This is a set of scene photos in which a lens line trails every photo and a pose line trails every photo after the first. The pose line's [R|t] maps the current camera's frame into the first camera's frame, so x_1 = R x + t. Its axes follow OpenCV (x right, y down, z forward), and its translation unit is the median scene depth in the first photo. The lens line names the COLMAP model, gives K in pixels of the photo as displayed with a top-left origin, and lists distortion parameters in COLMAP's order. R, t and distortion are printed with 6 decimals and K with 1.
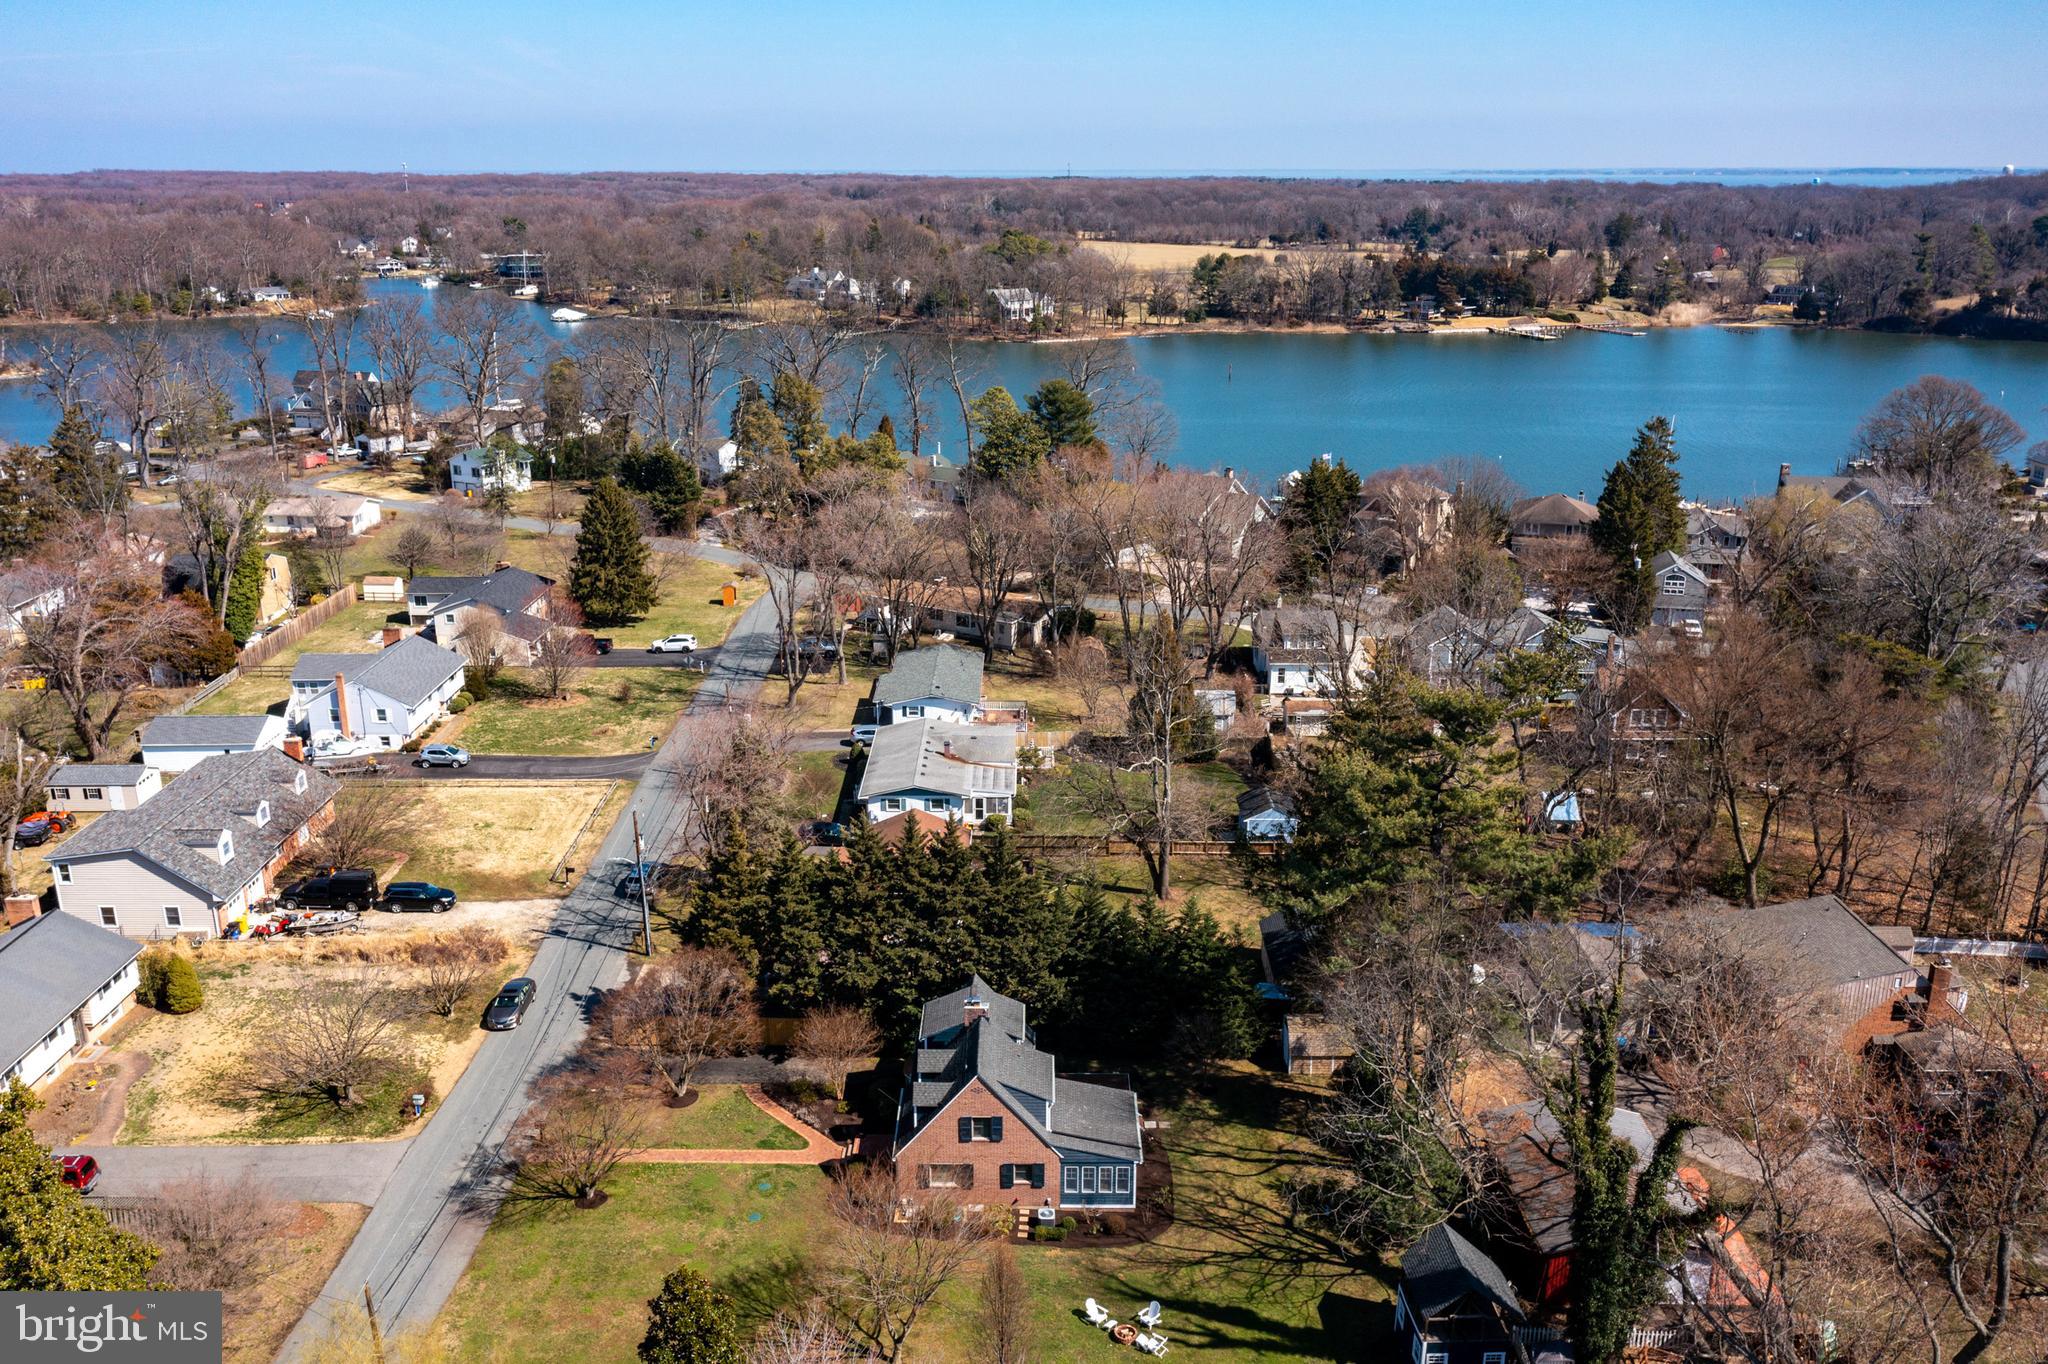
lens RADIAL K [[1661.6, 0, 1024.0], [0, 1661.6, 682.0], [0, 0, 1]] dist [-0.000205, 0.003148]
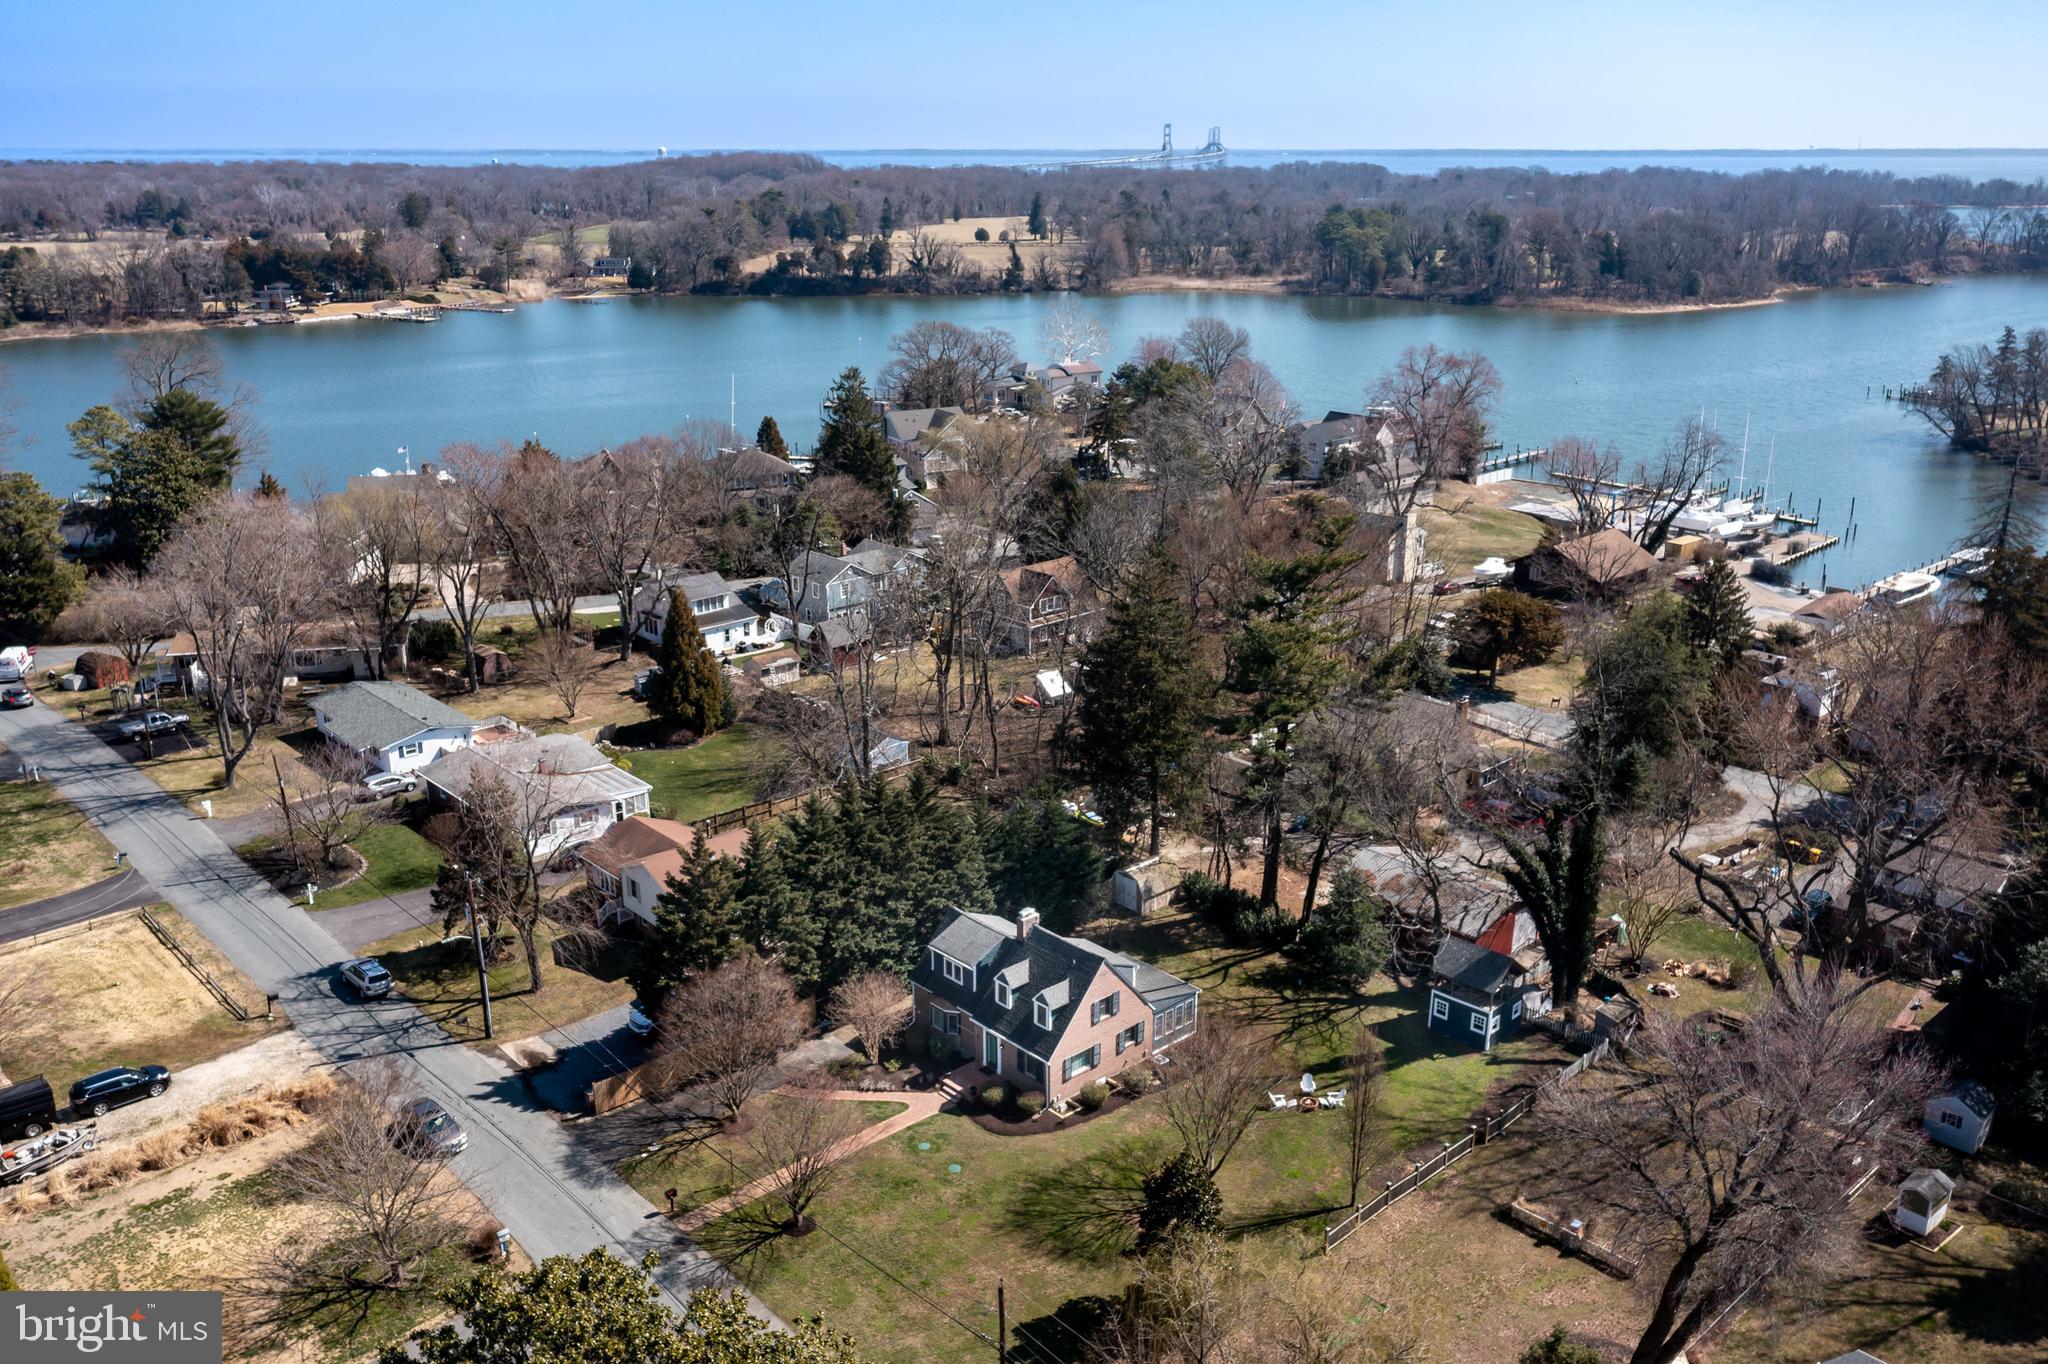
lens RADIAL K [[1649.8, 0, 1024.0], [0, 1649.8, 682.0], [0, 0, 1]] dist [0.003274, 0.009030]
pose [[0.729852, -0.208265, 0.651108, -0.457471], [0.200289, 0.975812, 0.087614, -0.034628], [-0.653606, 0.066465, 0.753911, 0.107904]]
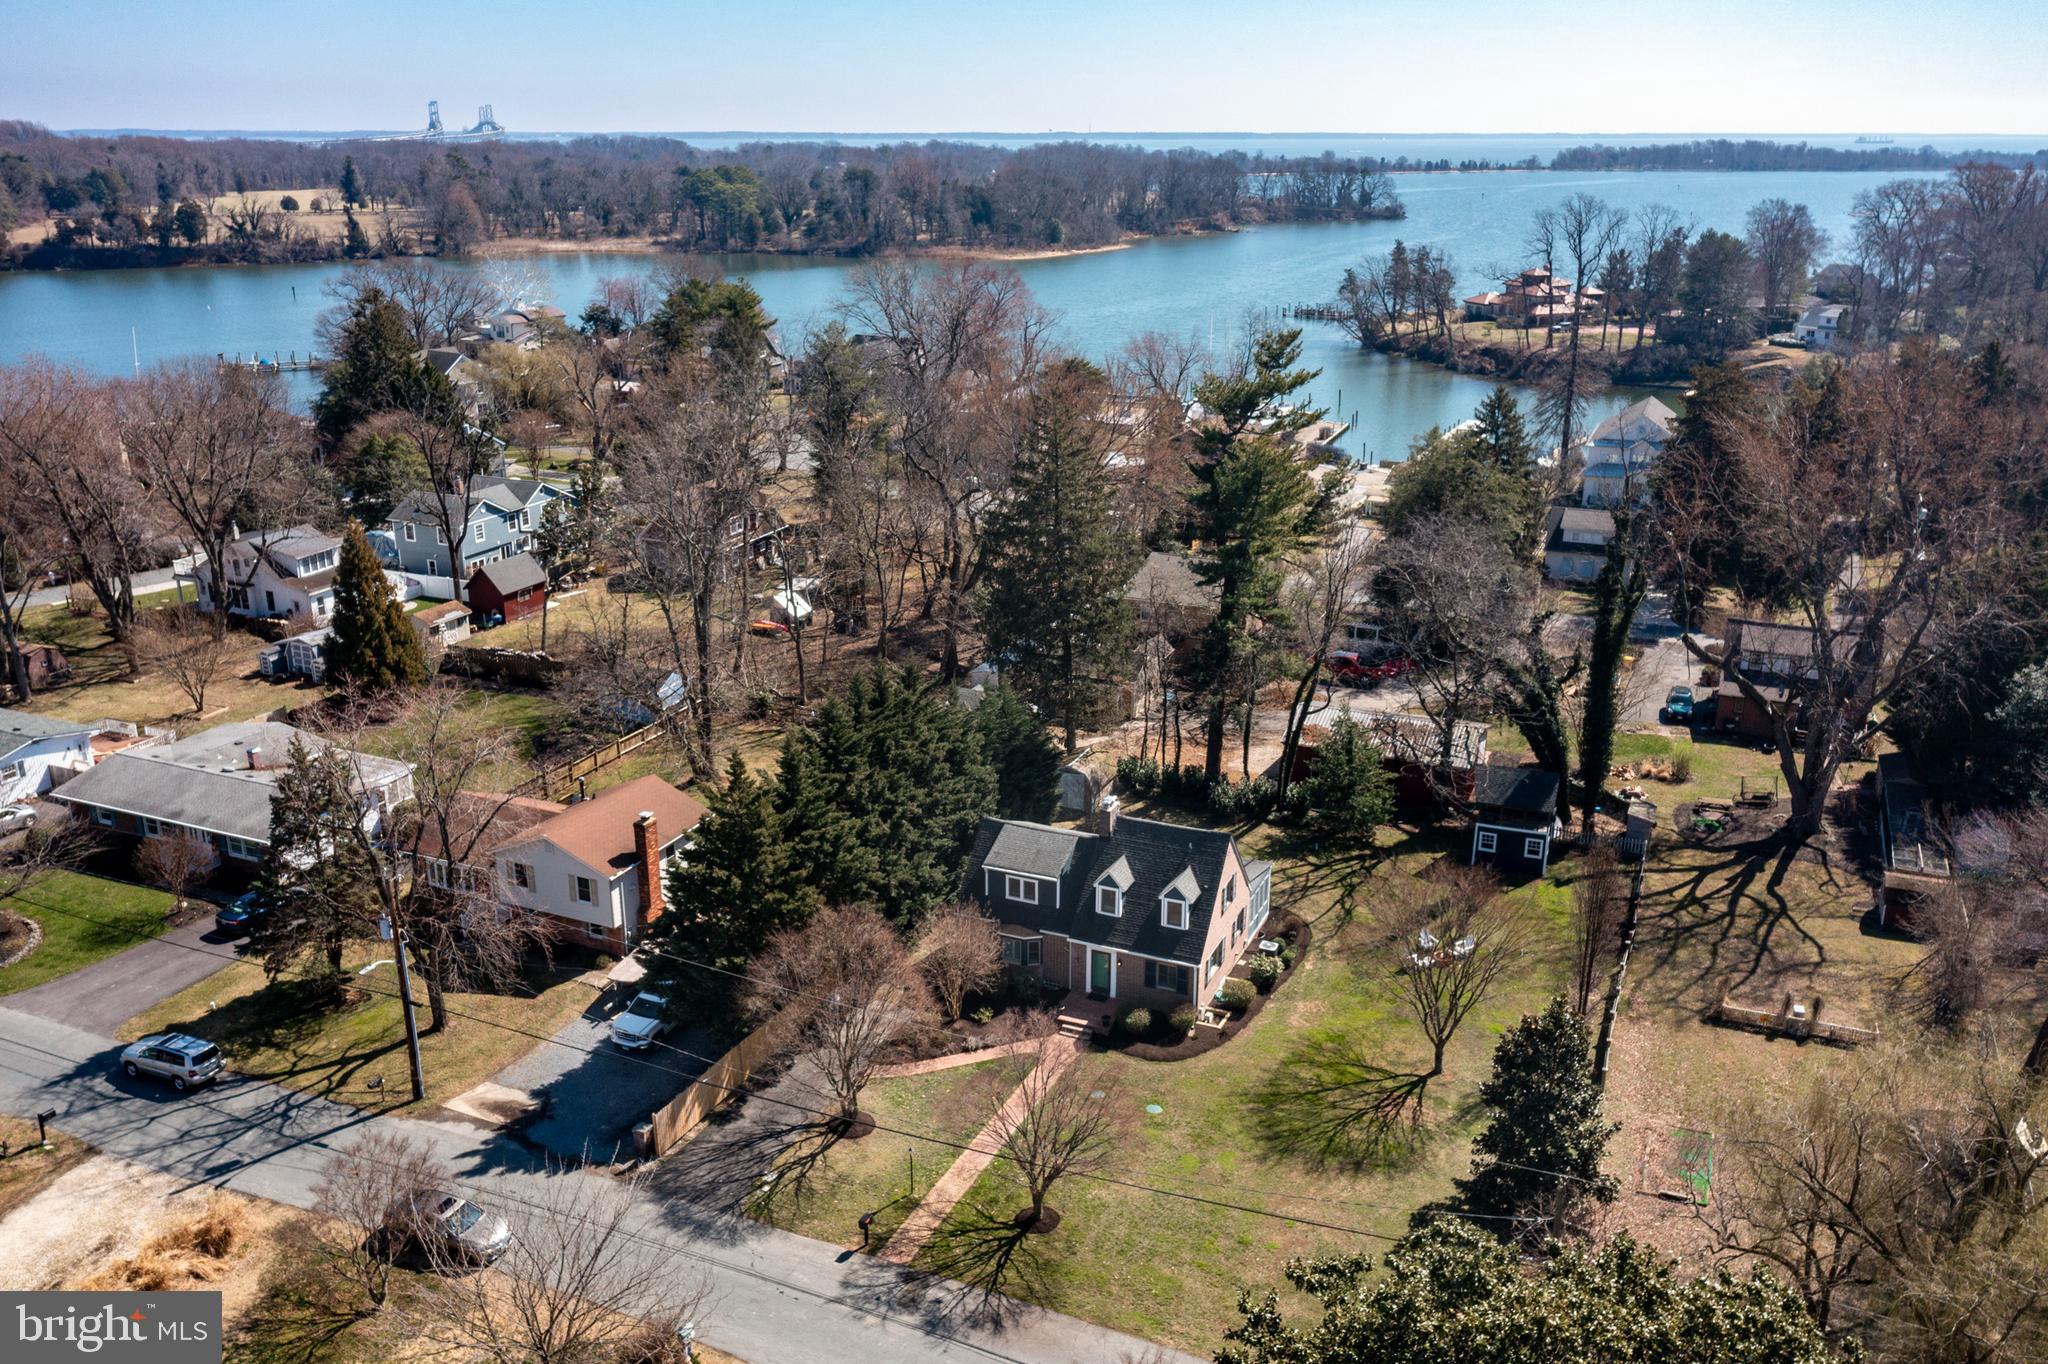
lens RADIAL K [[1644.7, 0, 1013.2], [0, 1644.7, 680.5], [0, 0, 1]] dist [-0.000106, 0.007315]
pose [[0.390668, -0.285637, 0.875094, -0.531799], [0.268479, 0.944665, 0.188489, -0.037050], [-0.880510, 0.161308, 0.445737, 0.405552]]
